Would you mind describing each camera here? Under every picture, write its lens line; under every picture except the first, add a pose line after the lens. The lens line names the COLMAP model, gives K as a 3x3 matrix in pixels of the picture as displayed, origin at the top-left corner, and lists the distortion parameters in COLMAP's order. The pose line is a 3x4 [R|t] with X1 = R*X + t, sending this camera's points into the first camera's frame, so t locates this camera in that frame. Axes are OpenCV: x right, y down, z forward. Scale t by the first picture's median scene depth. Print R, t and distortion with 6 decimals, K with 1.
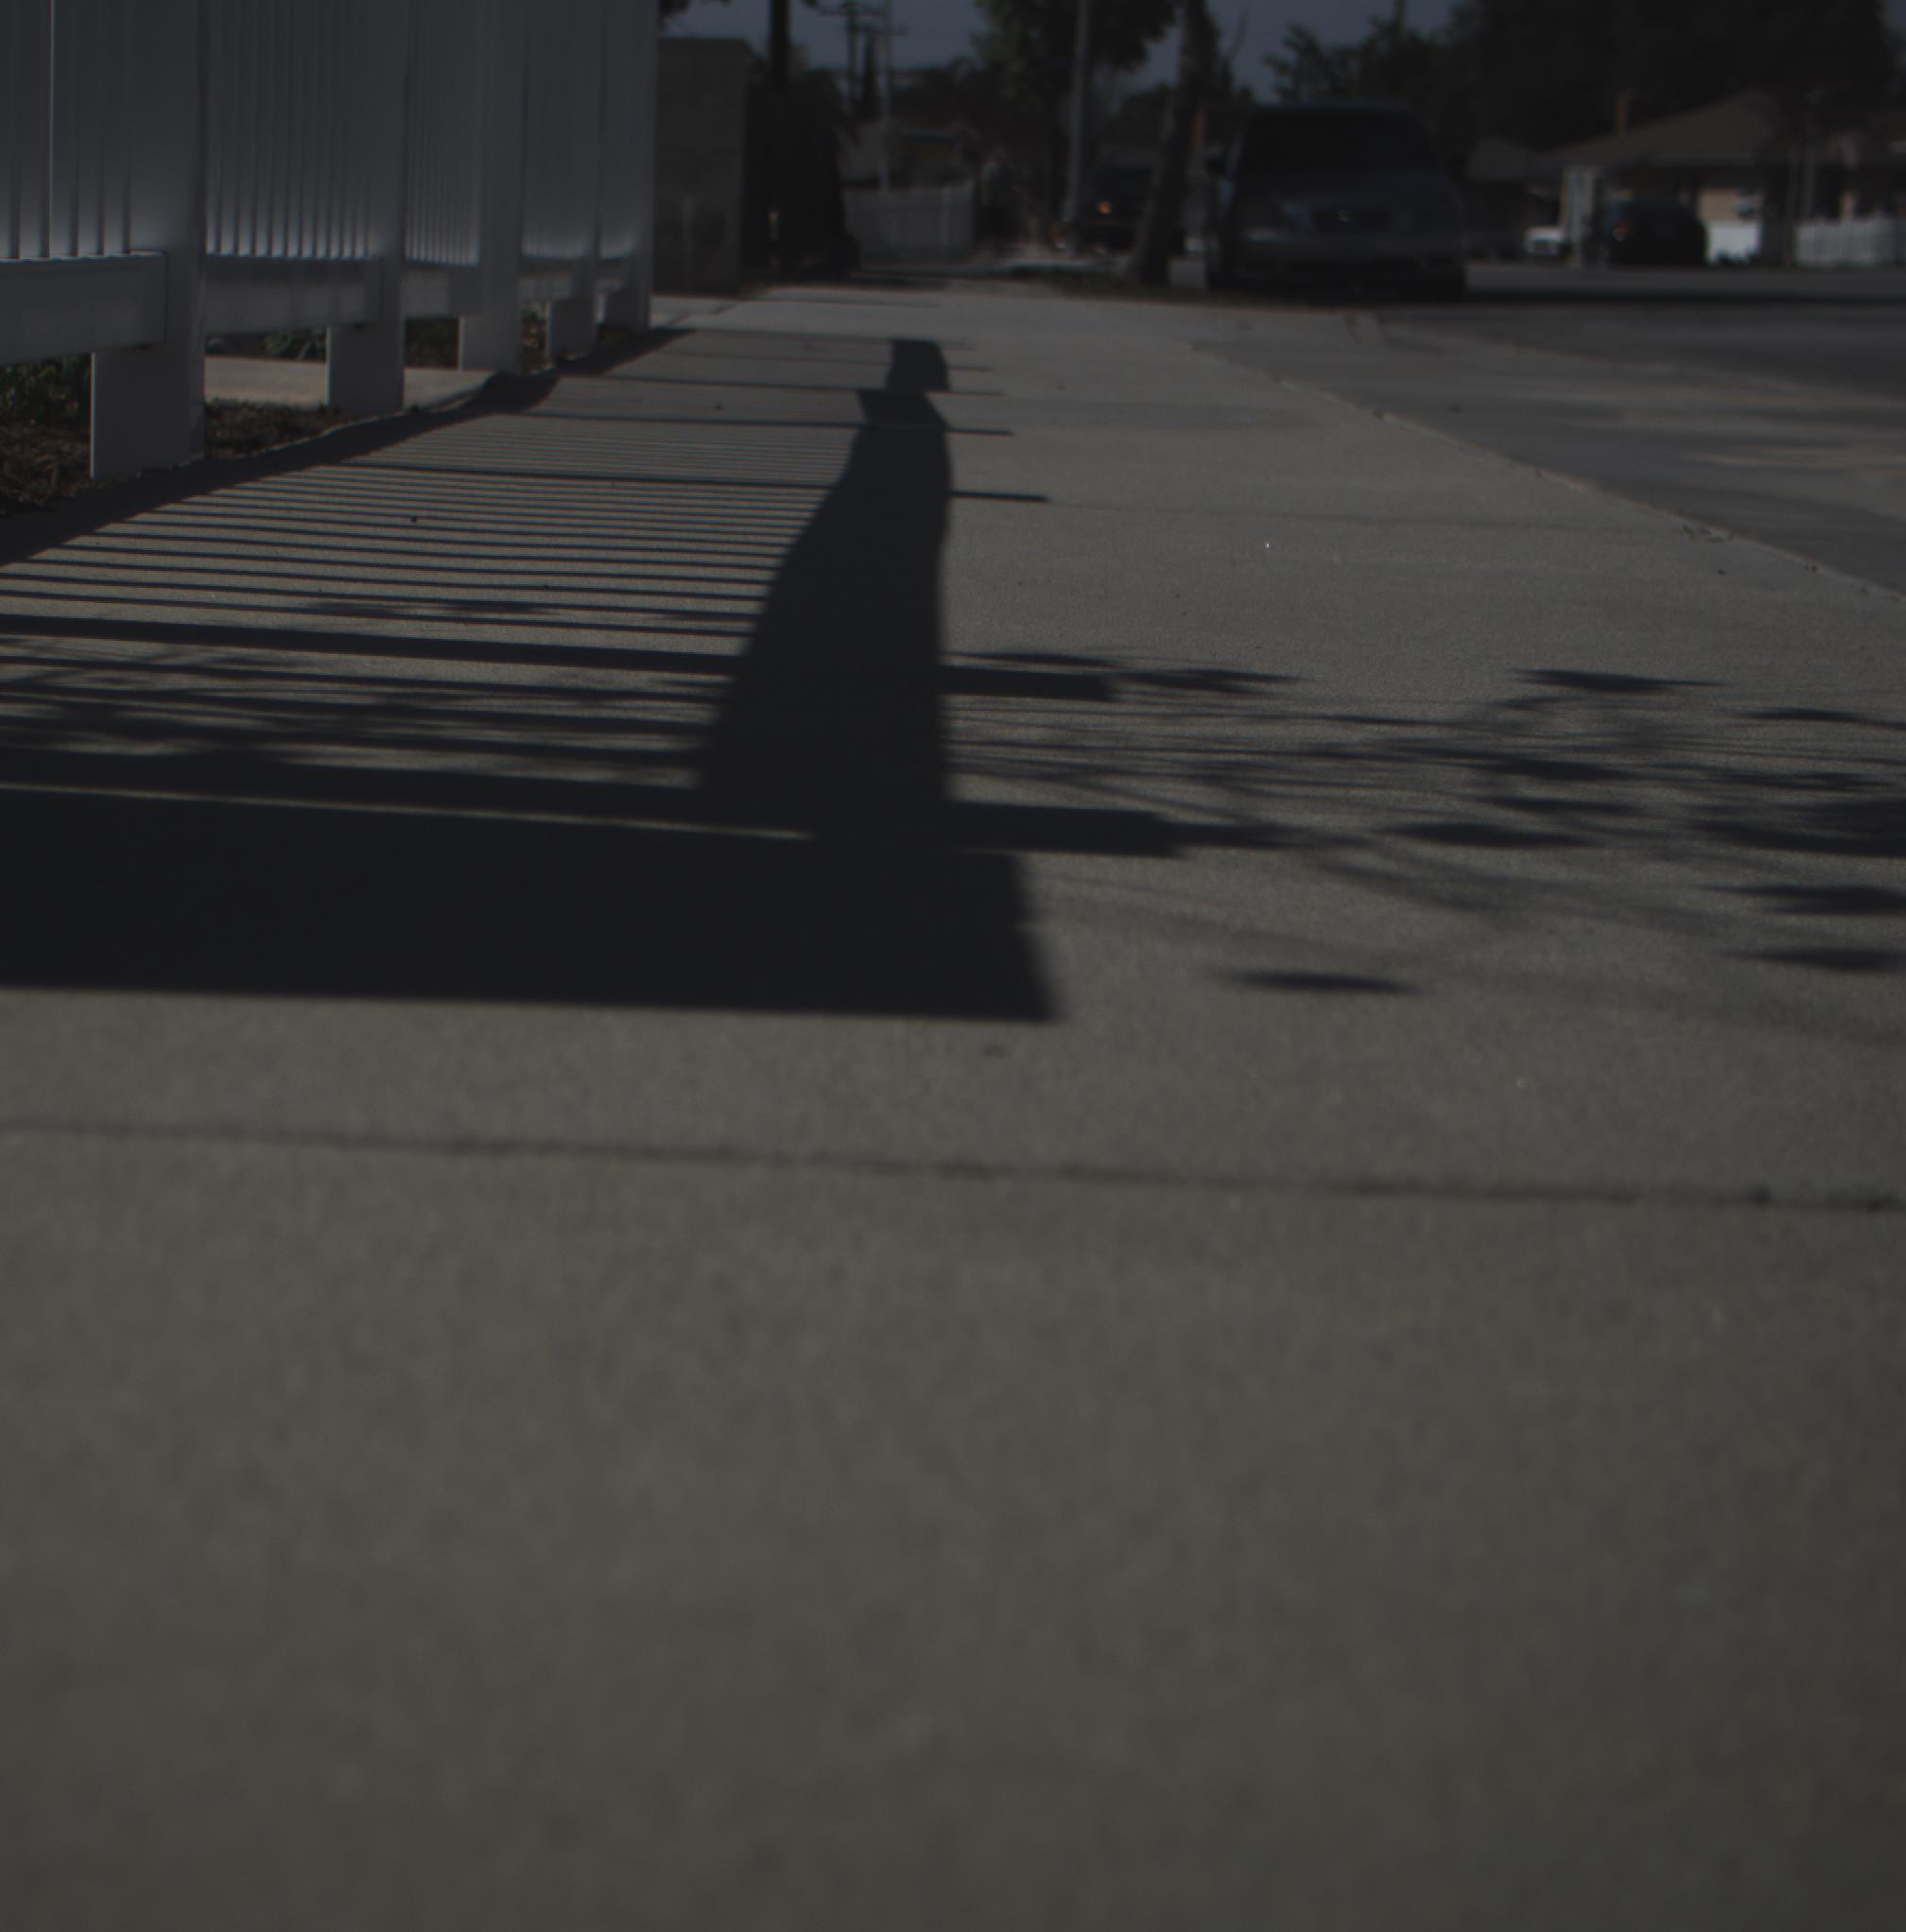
lens RADIAL K [[4268.6, 0, 953.0], [0, 4268.6, 966.0], [0, 0, 1]] dist [-0.138447, 0.679625]
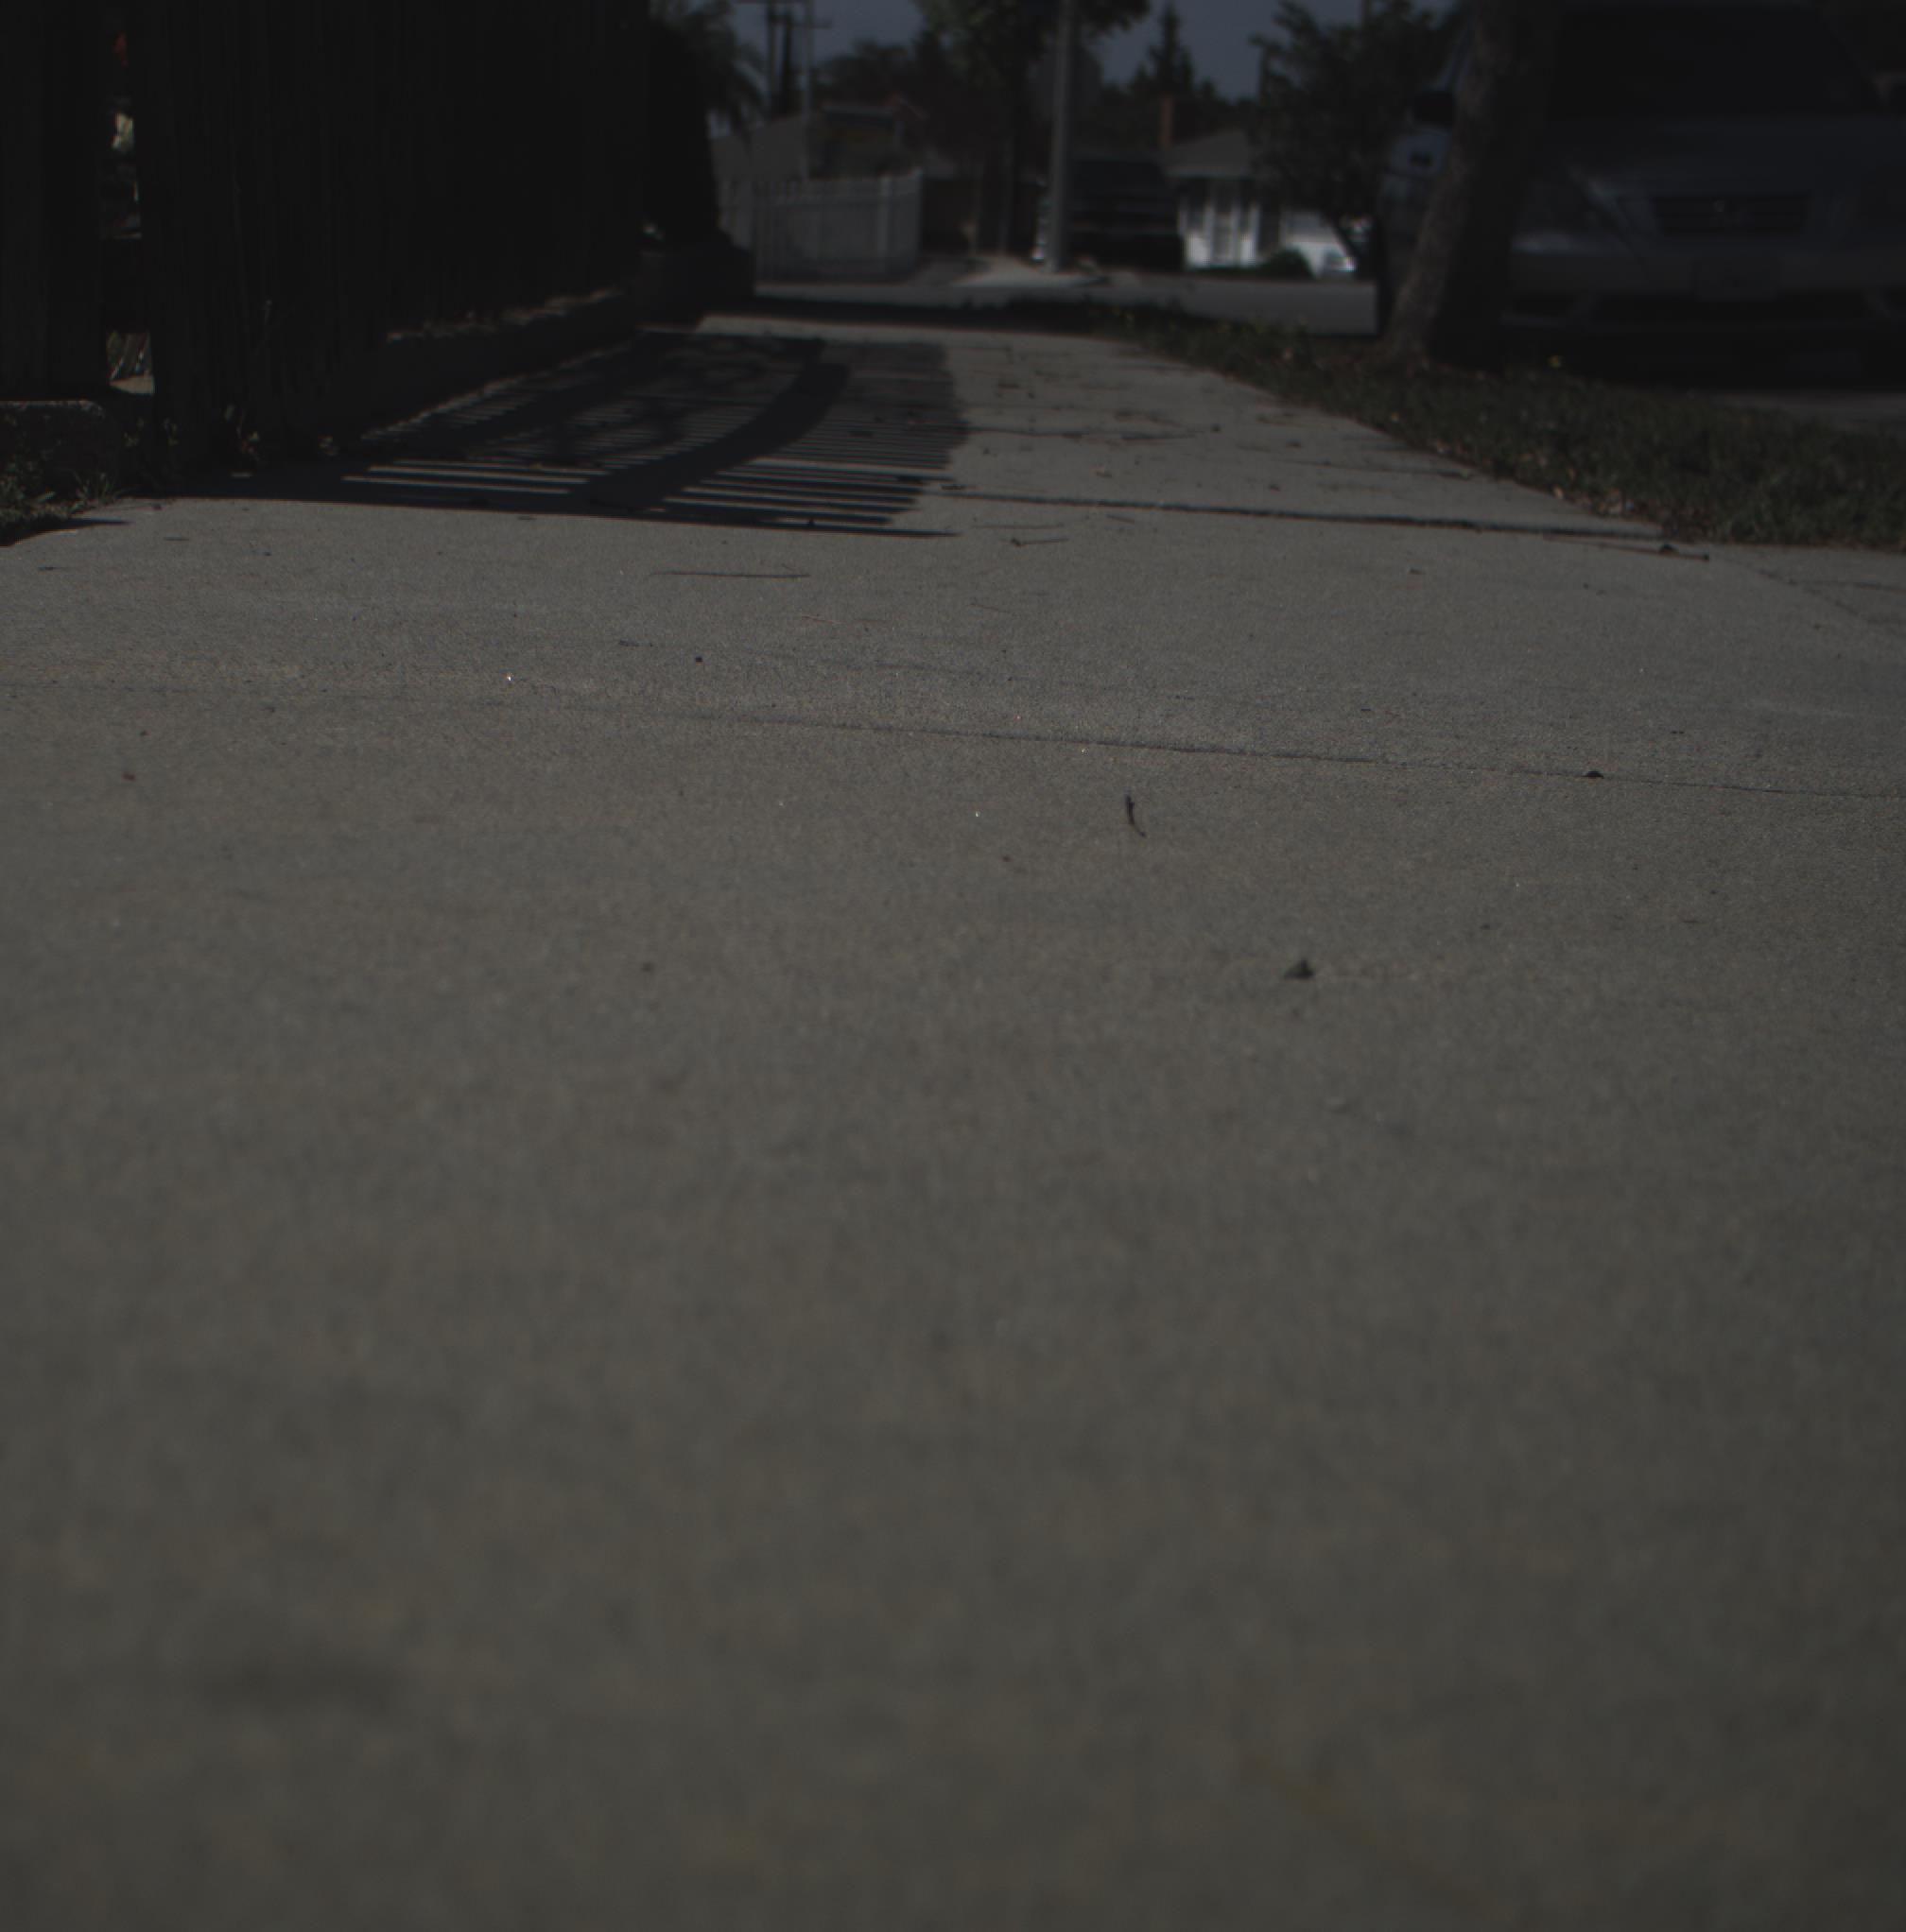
lens RADIAL K [[4252.6, 0, 953.0], [0, 4252.6, 966.0], [0, 0, 1]] dist [-0.095526, 0.262871]
pose [[0.999830, 0.001804, 0.018330, -0.002837], [-0.001767, 0.999996, -0.002076, -0.045685], [-0.018333, 0.002043, 0.999830, 0.268073]]
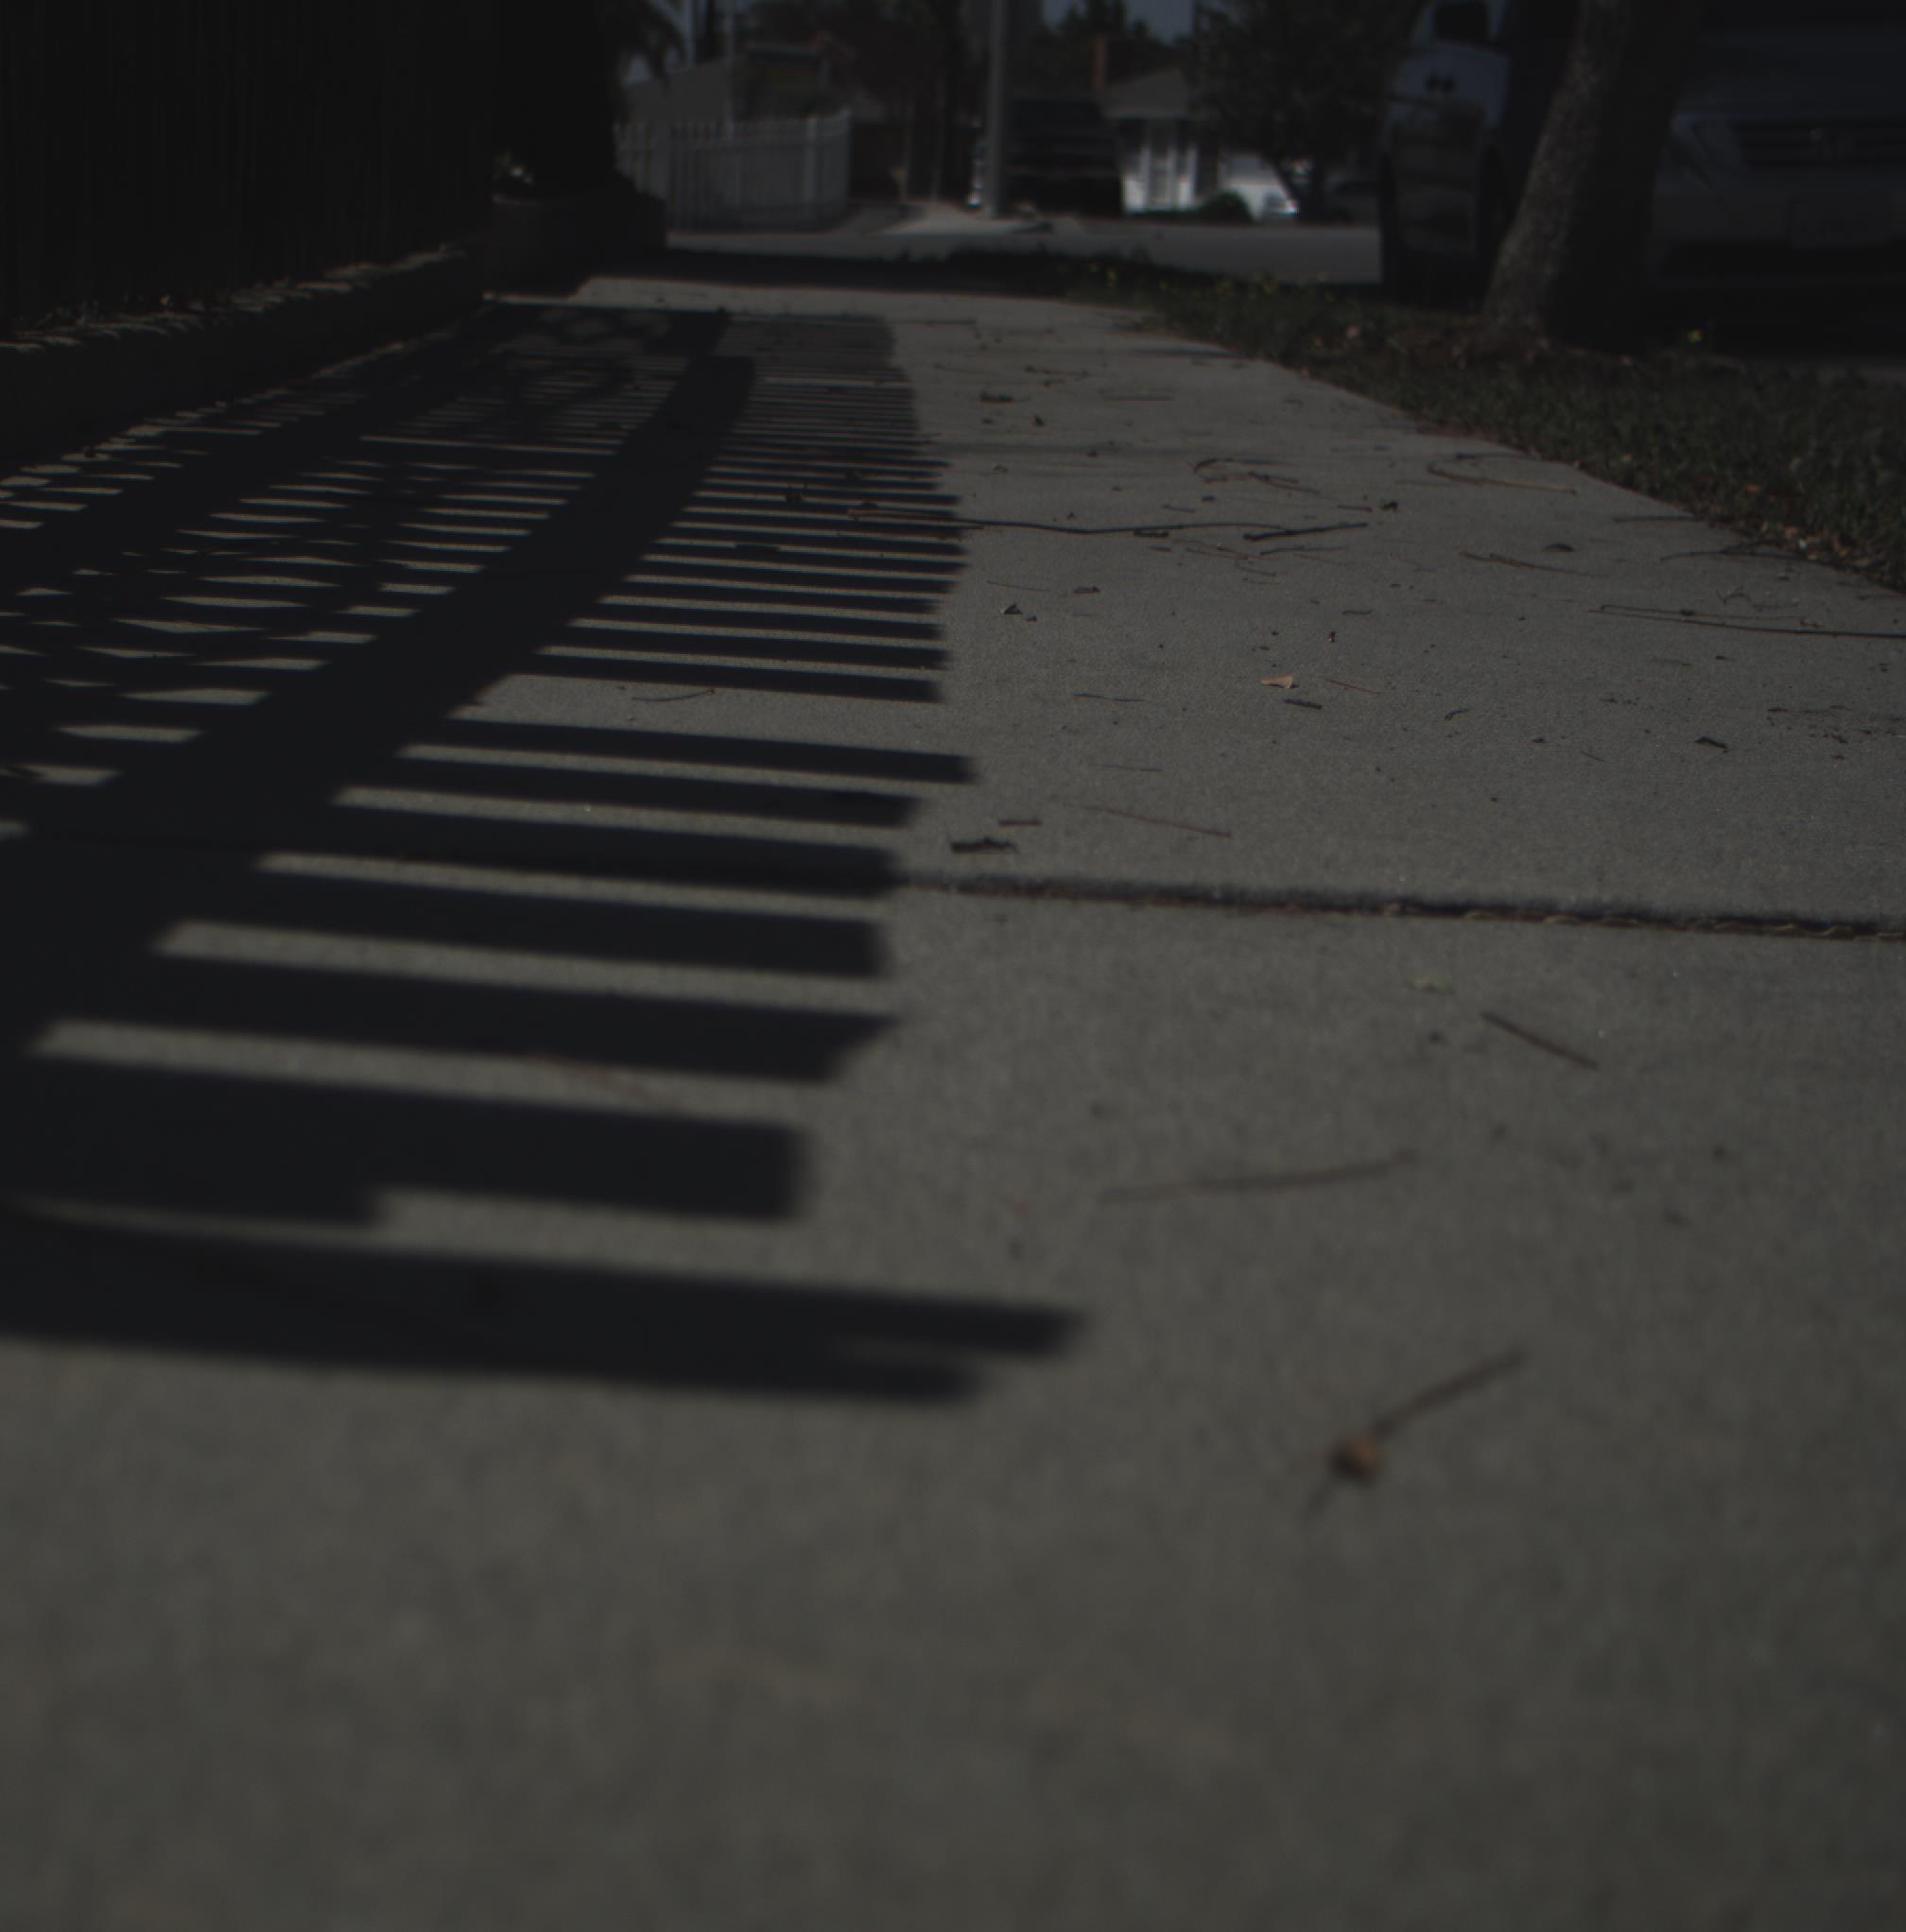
lens RADIAL K [[4244.6, 0, 895.9], [0, 4244.6, 966.0], [0, 0, 1]] dist [-0.110328, 0.490739]
pose [[0.999768, -0.007235, 0.020265, -0.002598], [0.007018, 0.999917, 0.010800, -0.053219], [-0.020341, -0.010655, 0.999736, 0.312429]]
